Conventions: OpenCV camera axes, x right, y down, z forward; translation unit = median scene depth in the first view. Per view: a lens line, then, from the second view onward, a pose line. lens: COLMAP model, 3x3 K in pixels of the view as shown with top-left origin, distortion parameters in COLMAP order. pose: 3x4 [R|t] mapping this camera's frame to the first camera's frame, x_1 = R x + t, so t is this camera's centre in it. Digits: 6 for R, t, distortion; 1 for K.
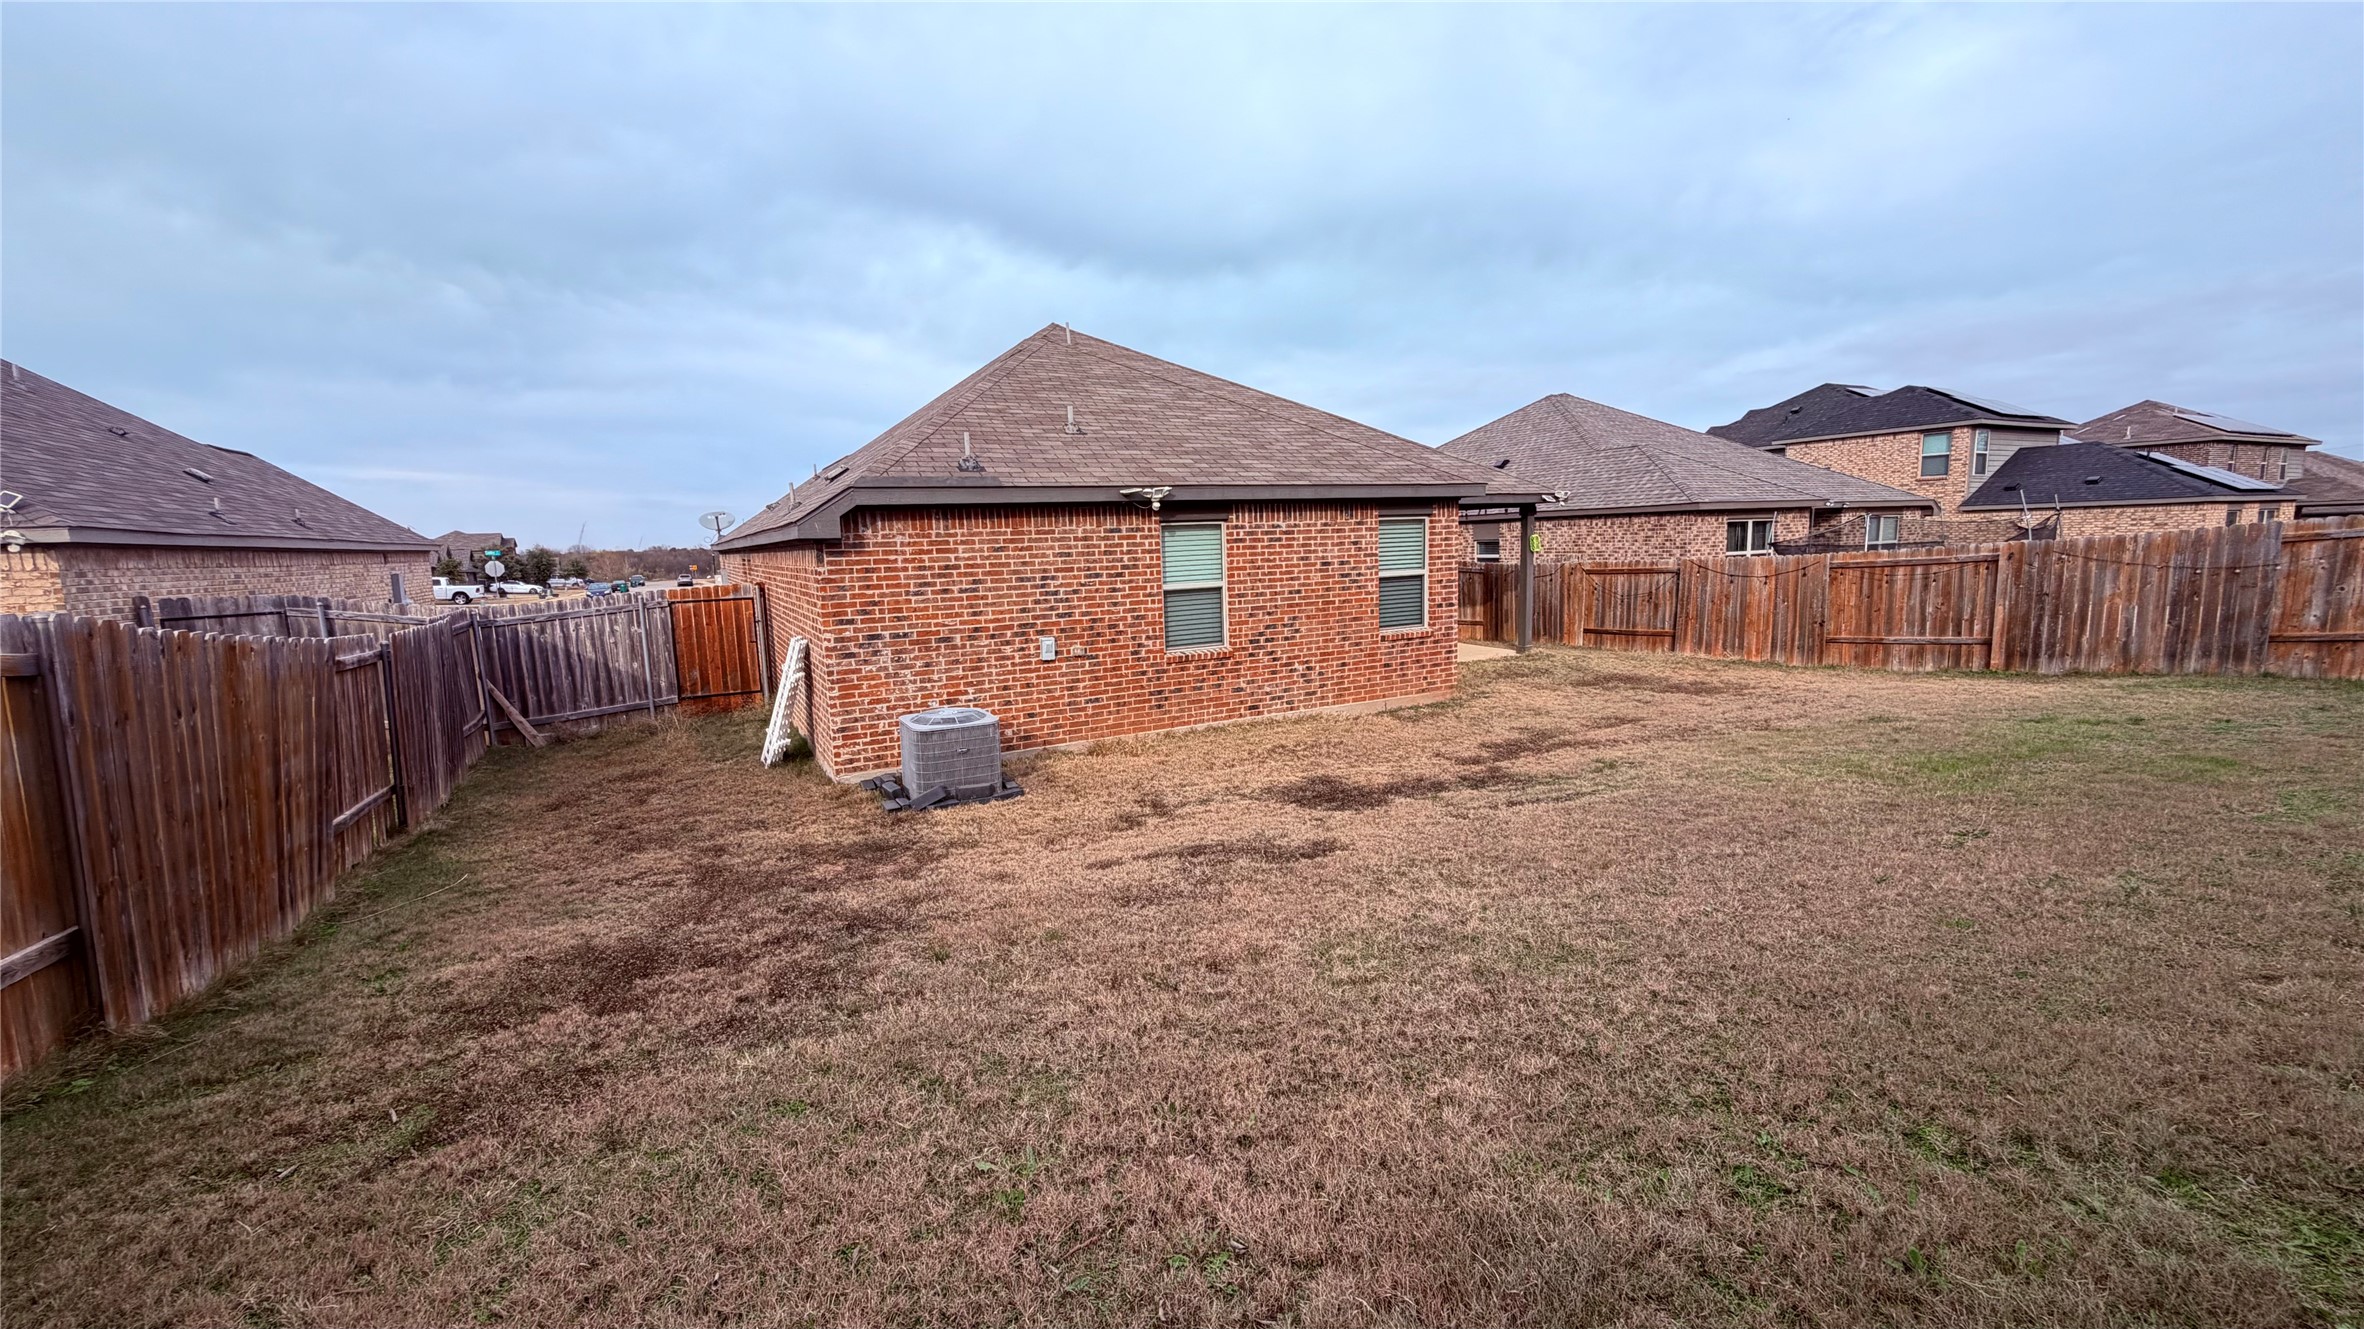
lens RADIAL K [[962.7, 0, 1181.7], [0, 962.7, 654.6], [0, 0, 1]] dist [-0.002273, -0.000157]
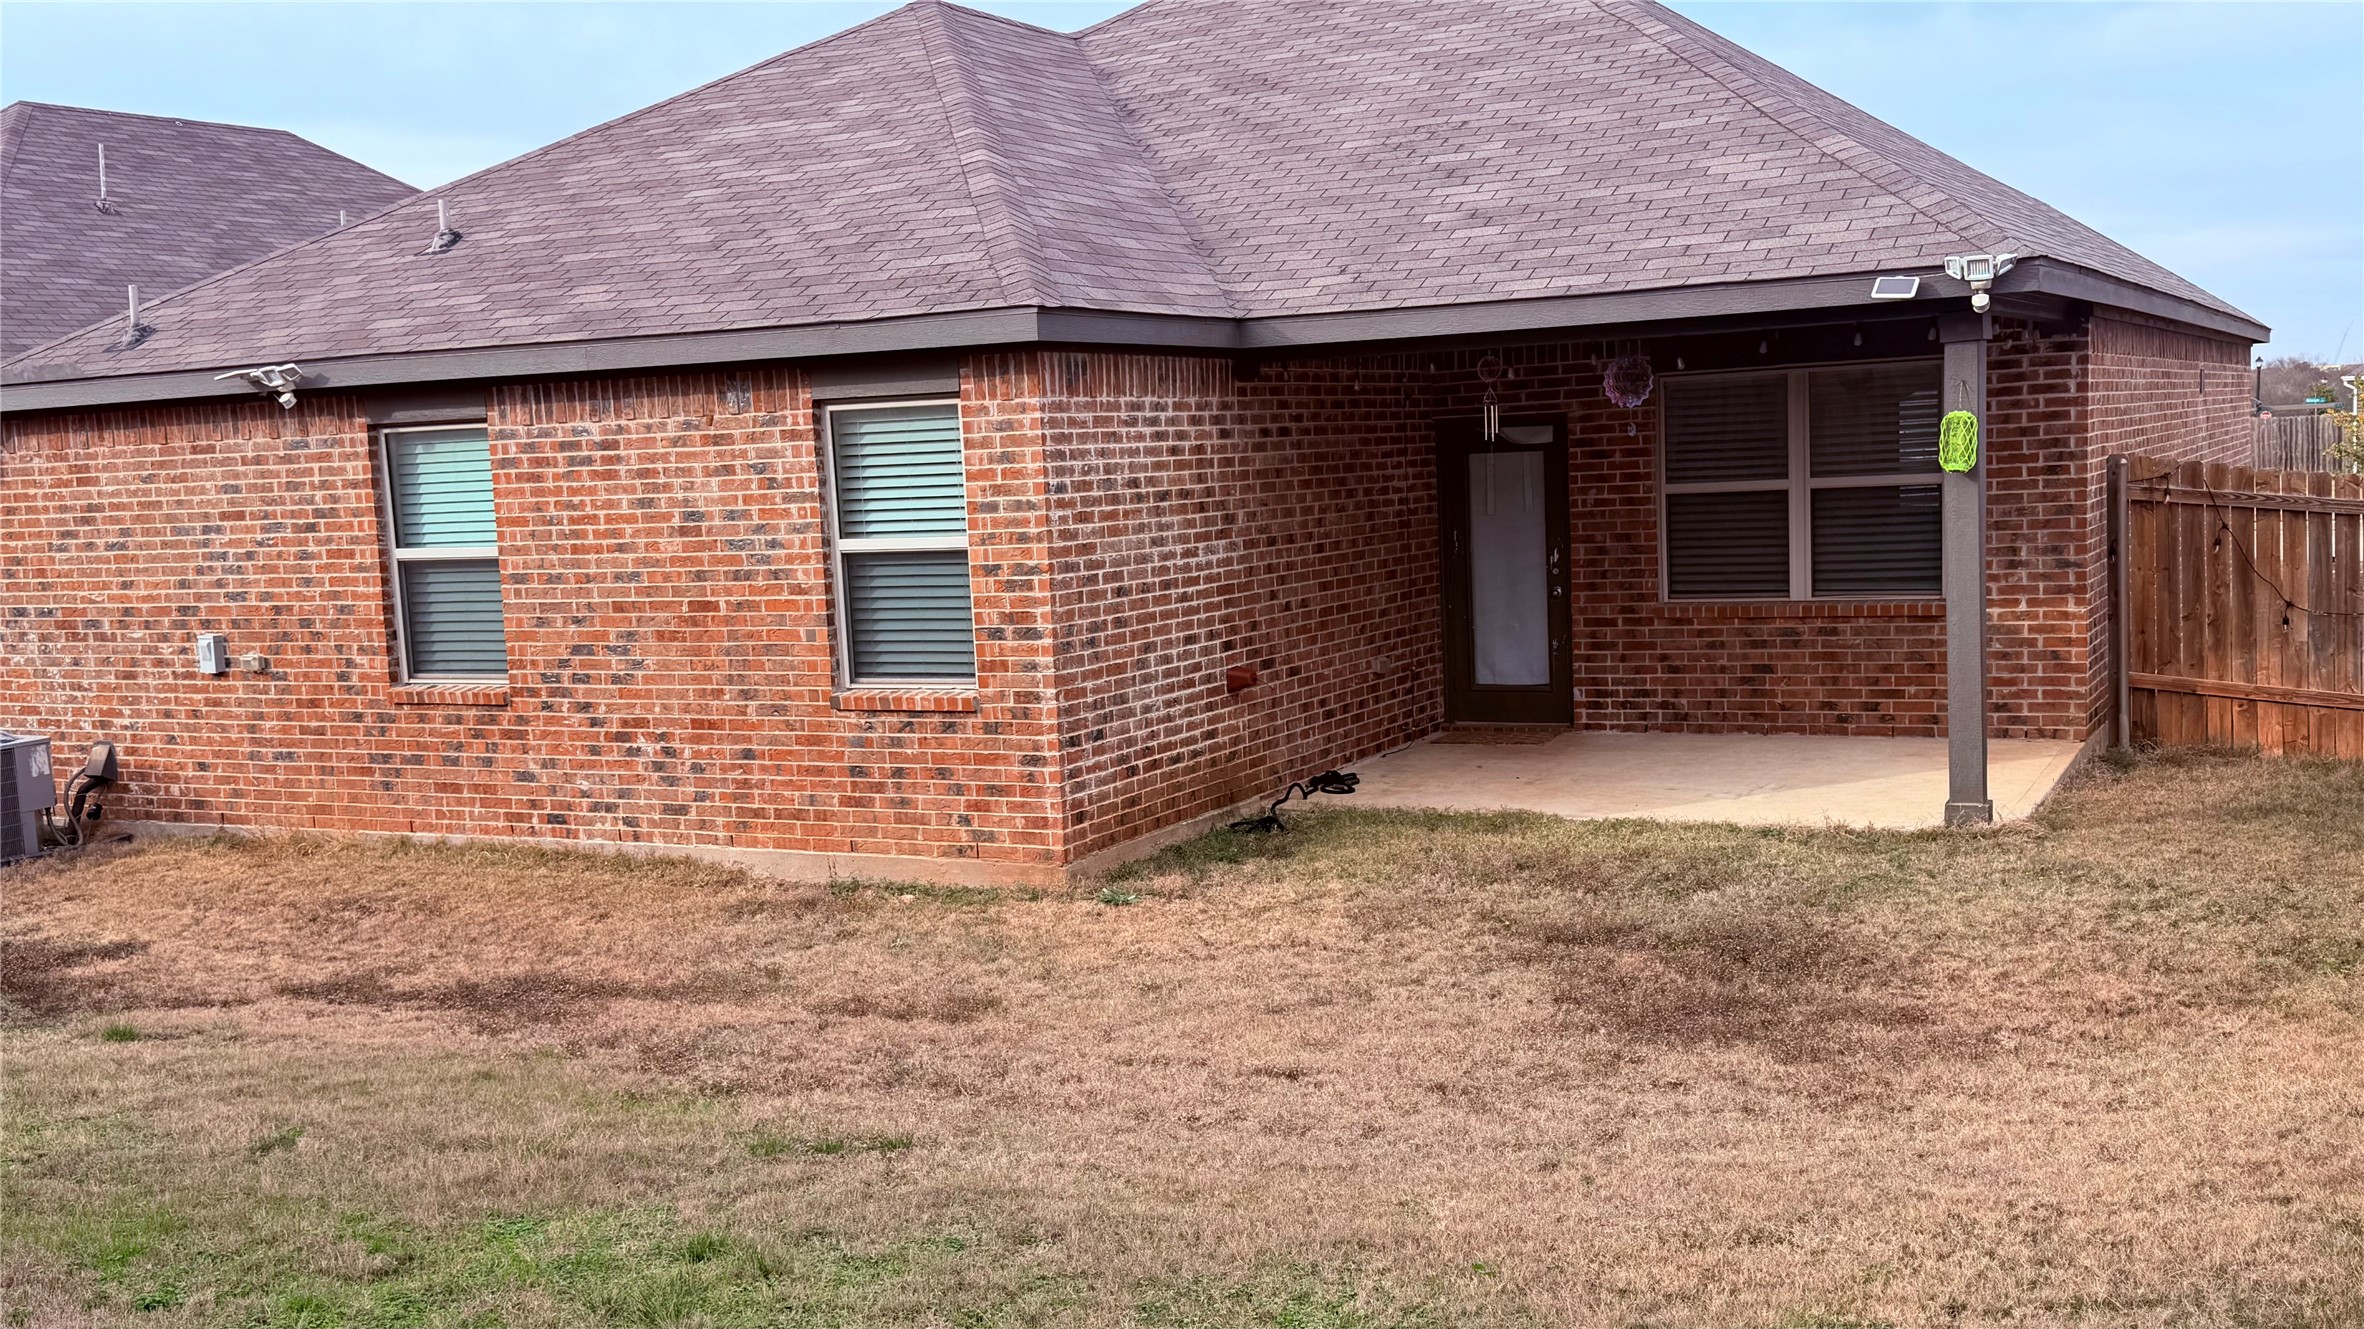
lens RADIAL K [[2398.5, 0, 1182.8], [0, 2398.5, 669.2], [0, 0, 1]] dist [-0.019593, 0.000000]
pose [[0.583717, 0.089704, -0.806987, 1.321987], [-0.073261, 0.995643, 0.057683, -0.119156], [0.808645, 0.025450, 0.587746, 0.624630]]
